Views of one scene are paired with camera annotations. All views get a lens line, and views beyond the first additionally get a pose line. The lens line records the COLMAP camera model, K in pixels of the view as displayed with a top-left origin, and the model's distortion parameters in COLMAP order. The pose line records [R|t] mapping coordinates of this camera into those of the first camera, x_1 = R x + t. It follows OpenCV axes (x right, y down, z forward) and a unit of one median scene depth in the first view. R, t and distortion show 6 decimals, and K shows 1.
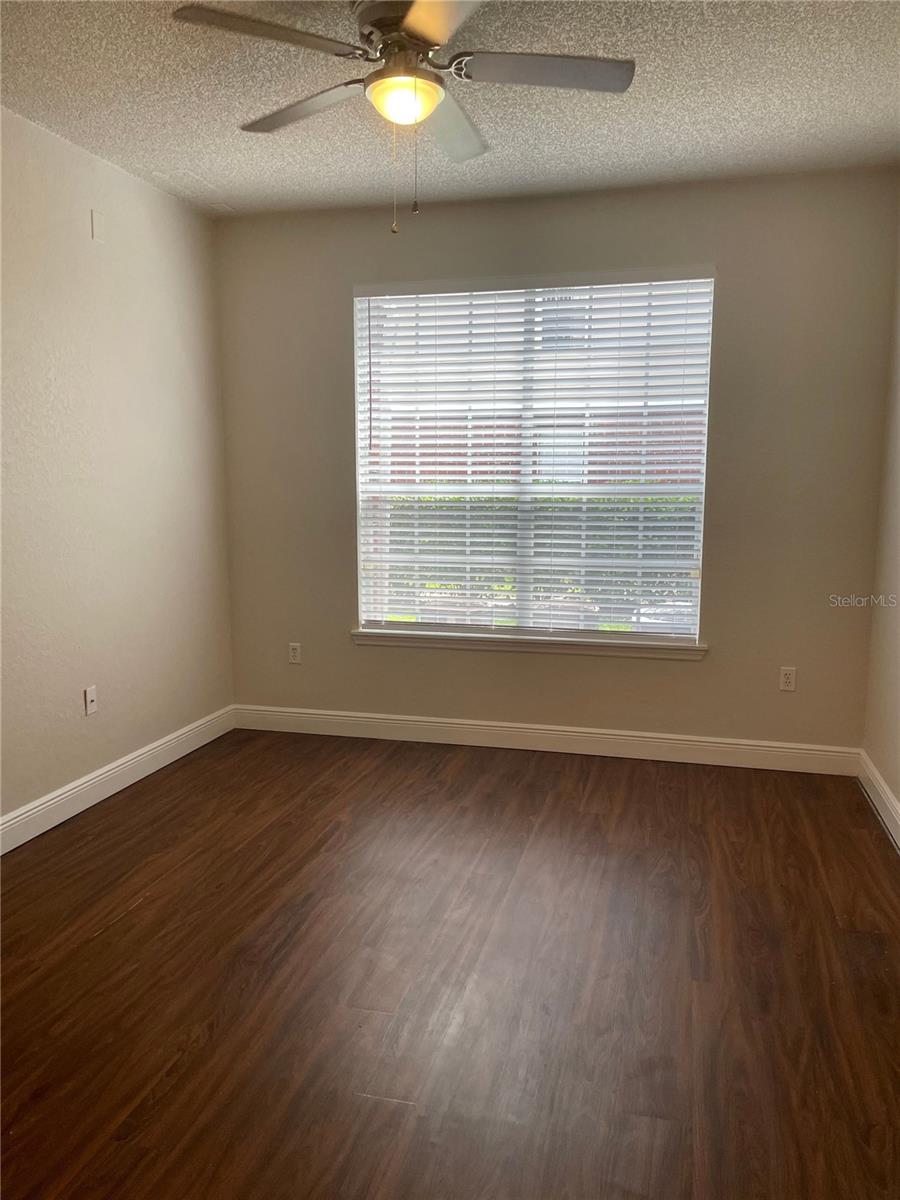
lens RADIAL K [[909.1, 0, 450.0], [0, 909.1, 600.0], [0, 0, 1]] dist [0.142655, -0.140036]
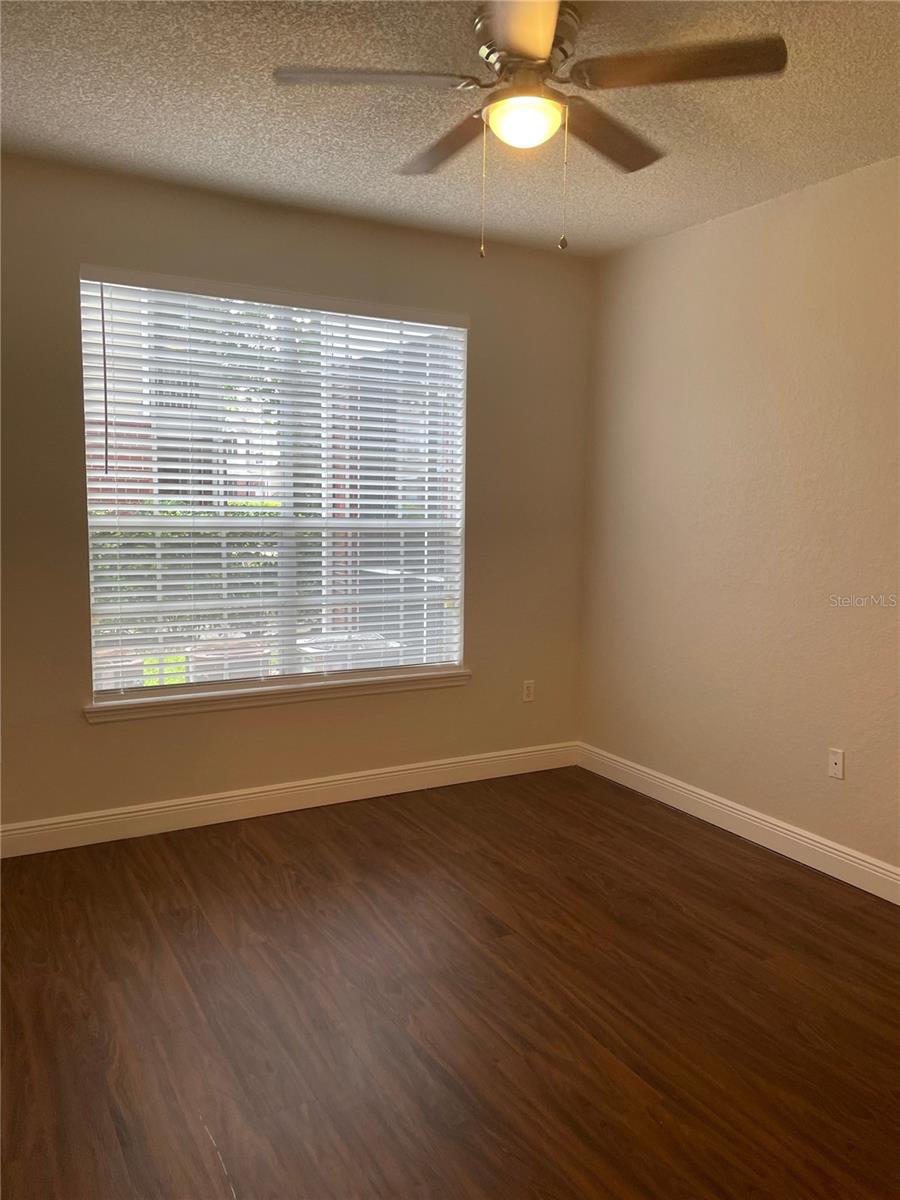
lens RADIAL K [[880.6, 0, 450.0], [0, 880.6, 600.0], [0, 0, 1]] dist [0.086492, -0.127508]
pose [[0.729320, -0.060860, 0.681460, -0.426800], [0.080713, 0.996734, 0.002635, -0.036101], [-0.679395, 0.053081, 0.731850, 0.260879]]
